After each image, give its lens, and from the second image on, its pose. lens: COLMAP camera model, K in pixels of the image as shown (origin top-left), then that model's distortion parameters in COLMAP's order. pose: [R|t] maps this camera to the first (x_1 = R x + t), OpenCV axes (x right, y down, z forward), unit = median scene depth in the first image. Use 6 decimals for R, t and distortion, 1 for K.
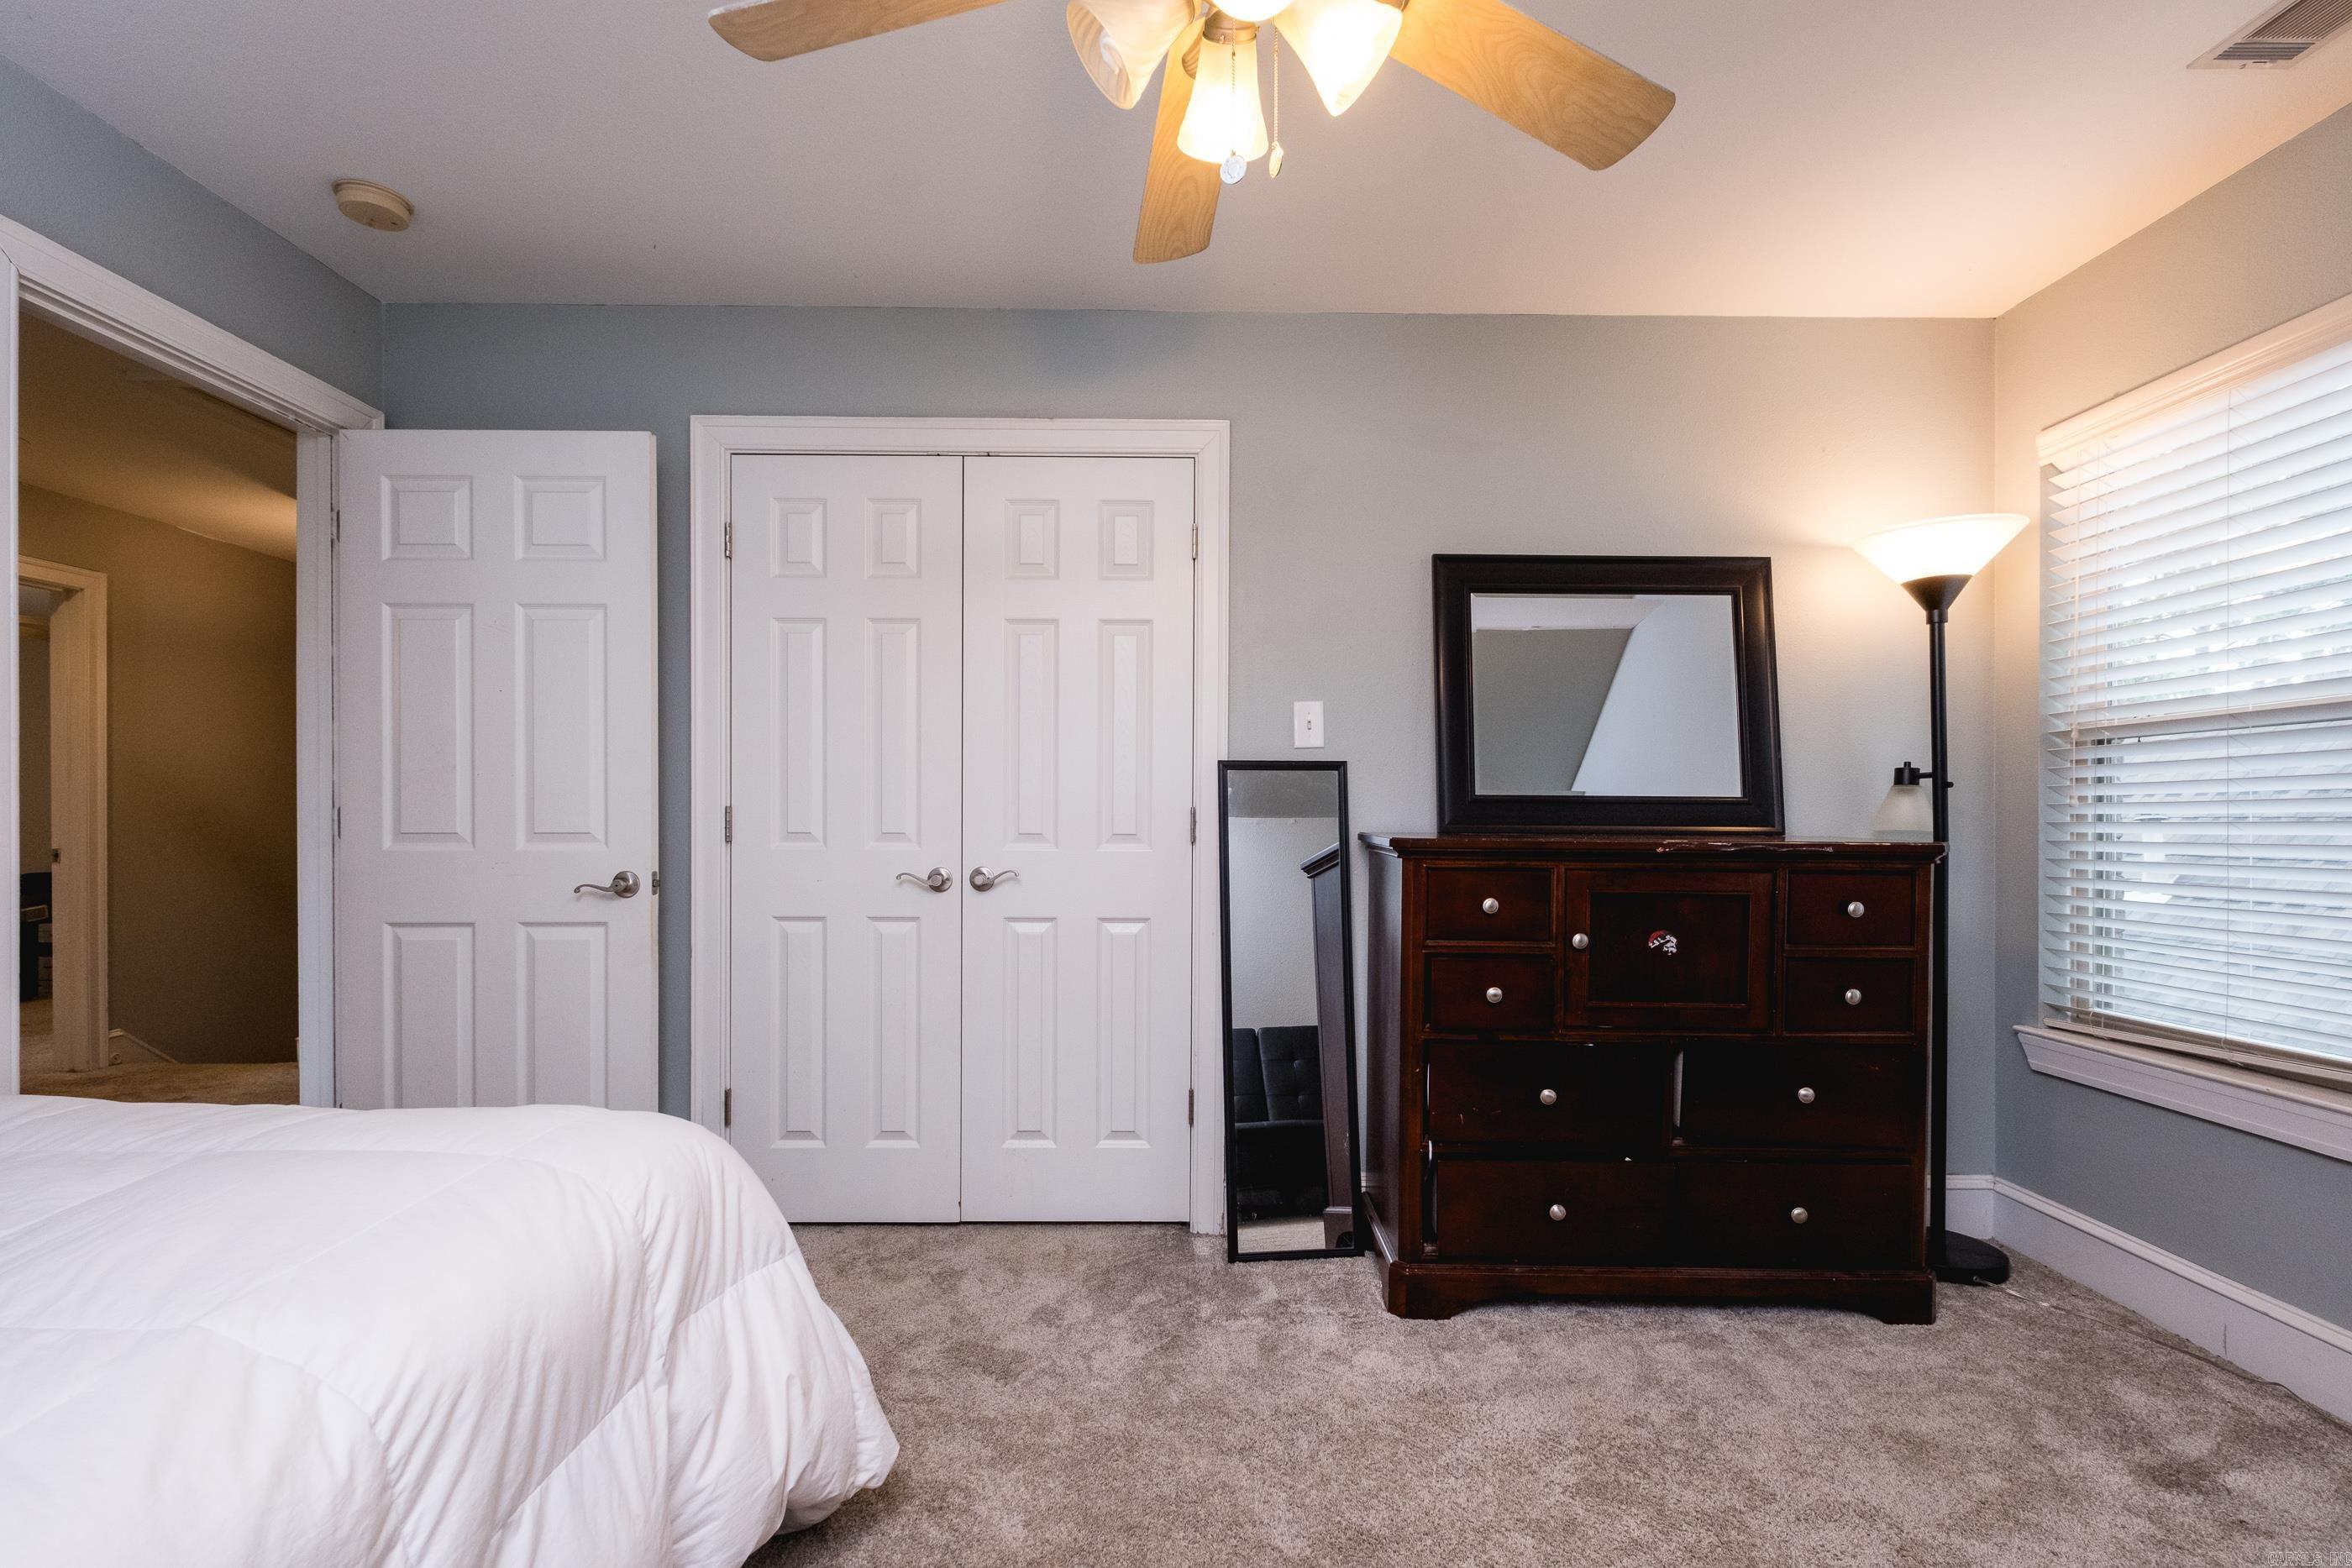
lens RADIAL K [[1033.9, 0, 1216.3], [0, 1033.9, 805.5], [0, 0, 1]] dist [0.000144, 0.000081]
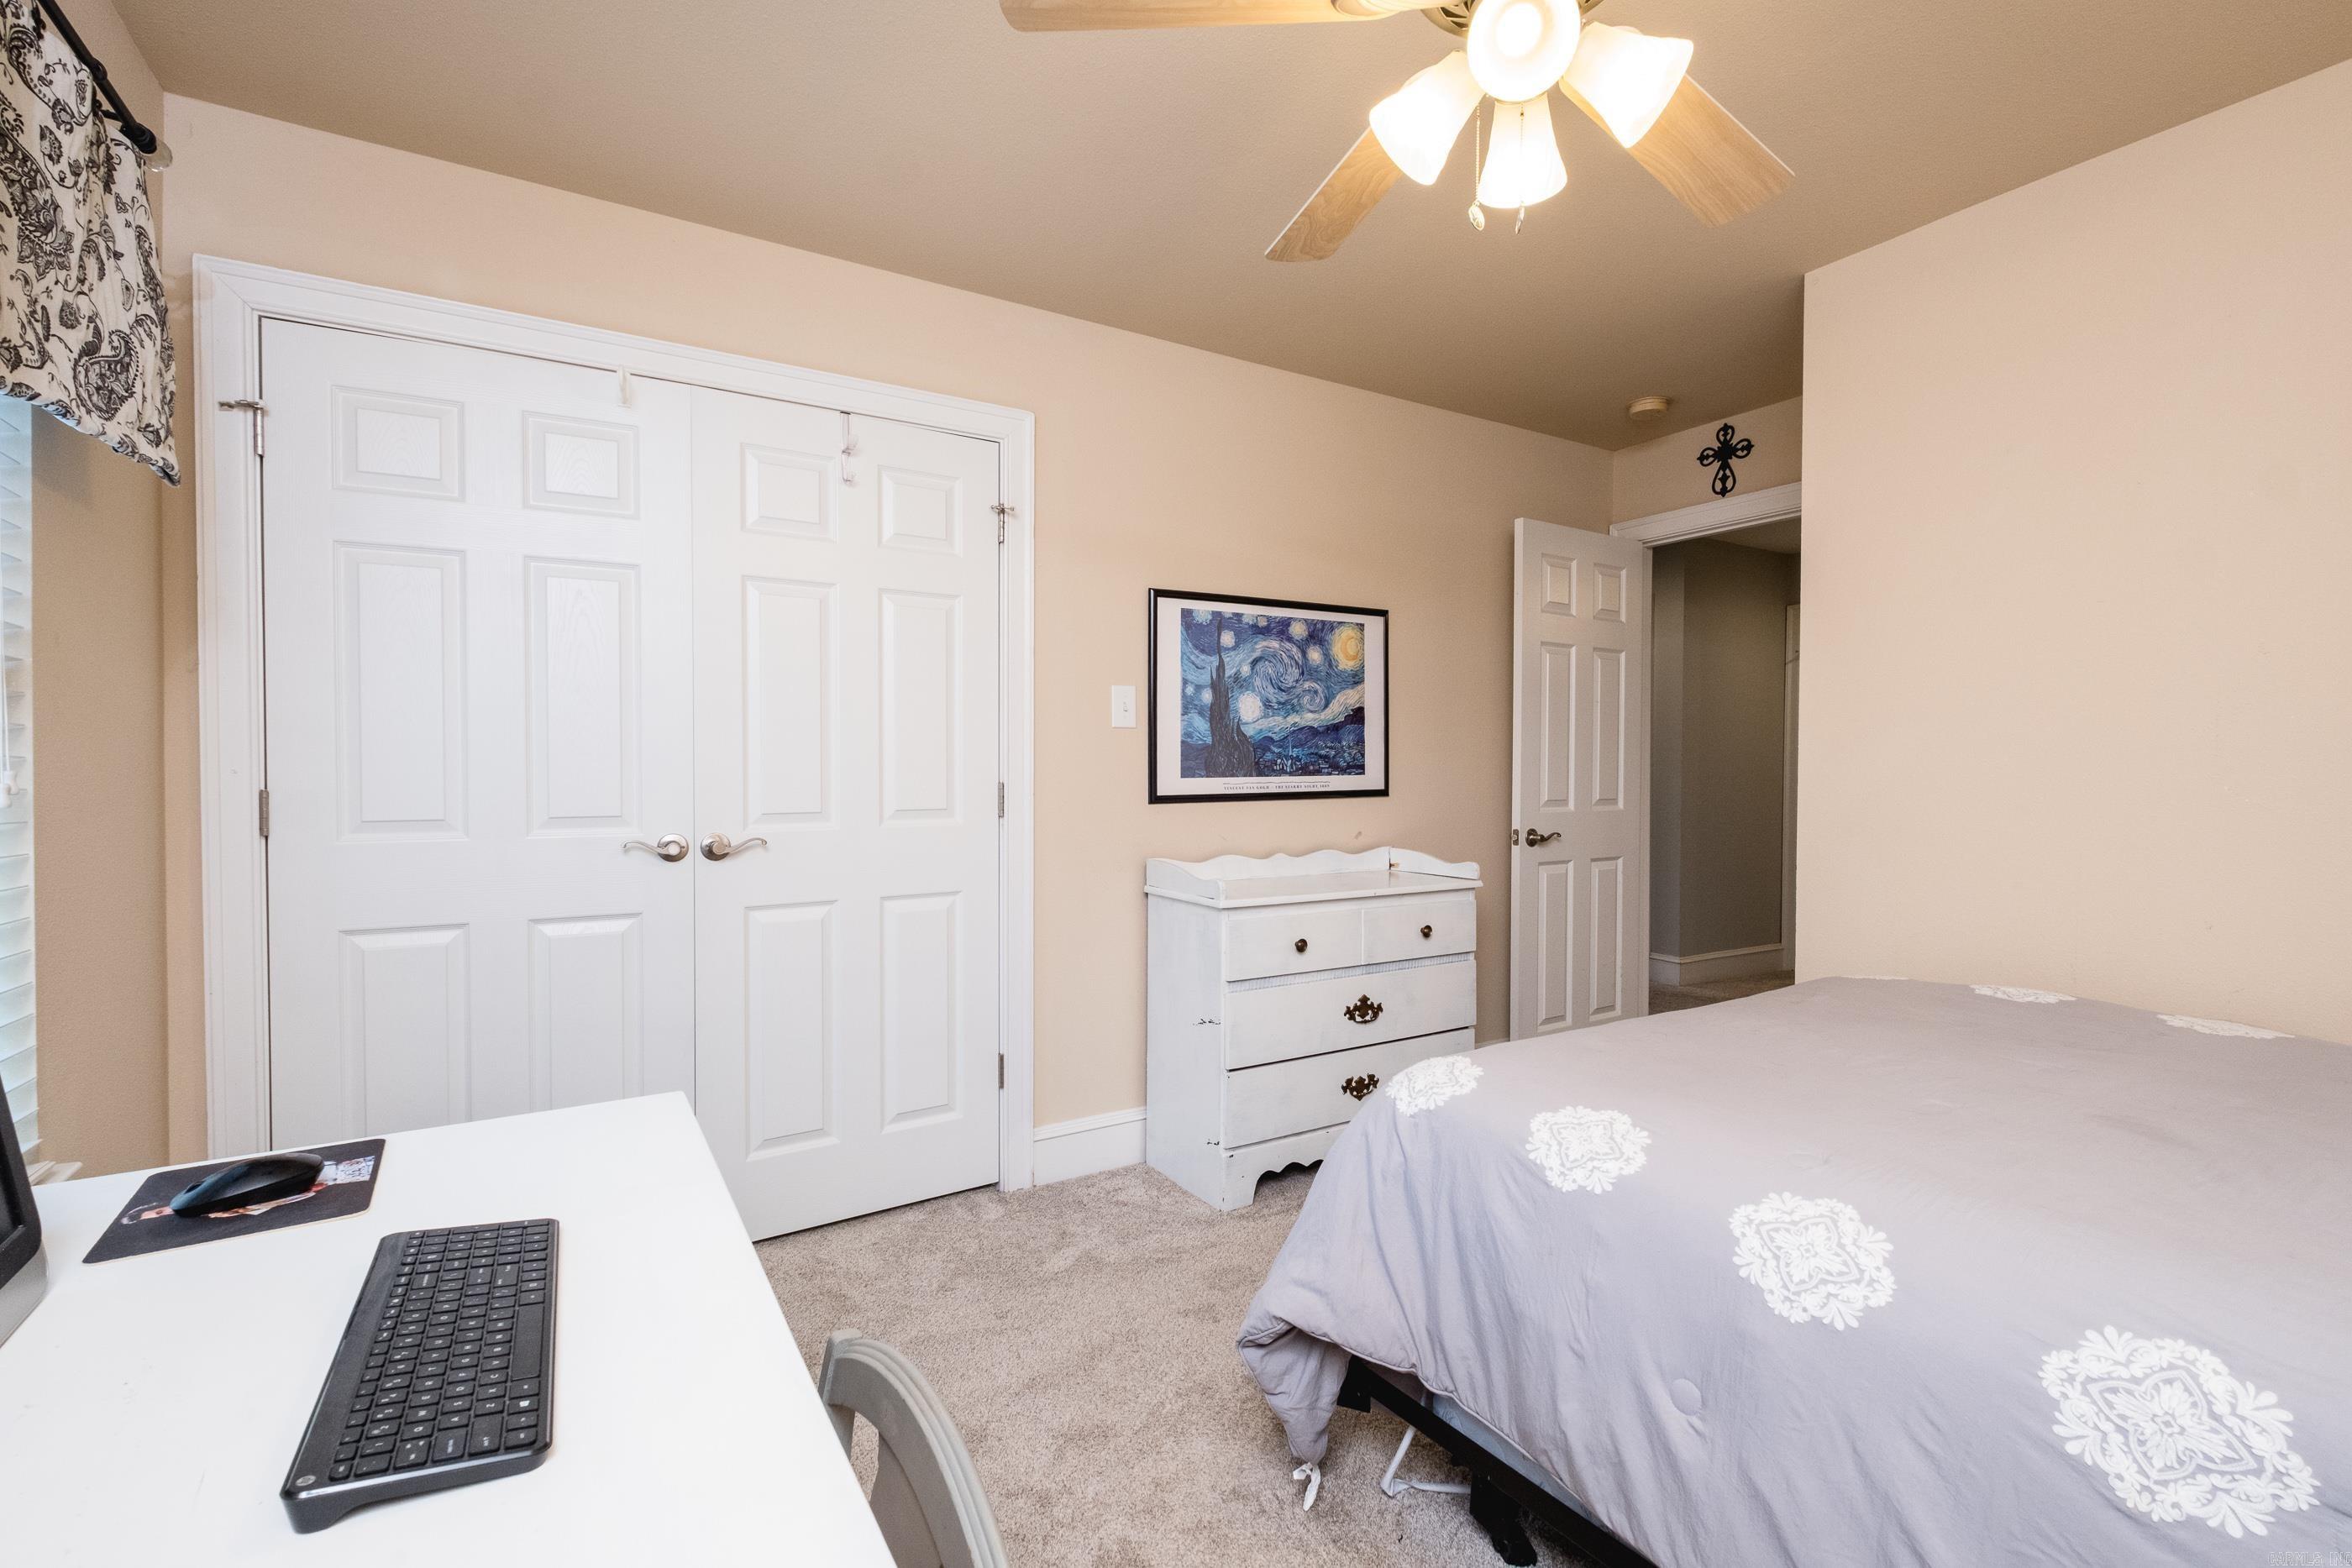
lens RADIAL K [[1033.9, 0, 1216.3], [0, 1033.9, 805.5], [0, 0, 1]] dist [0.000144, 0.000081]
pose [[0.830500, -0.014327, 0.556834, -0.391899], [0.002503, 0.999755, 0.021990, 0.001426], [-0.557013, -0.016869, 0.830333, 0.020060]]
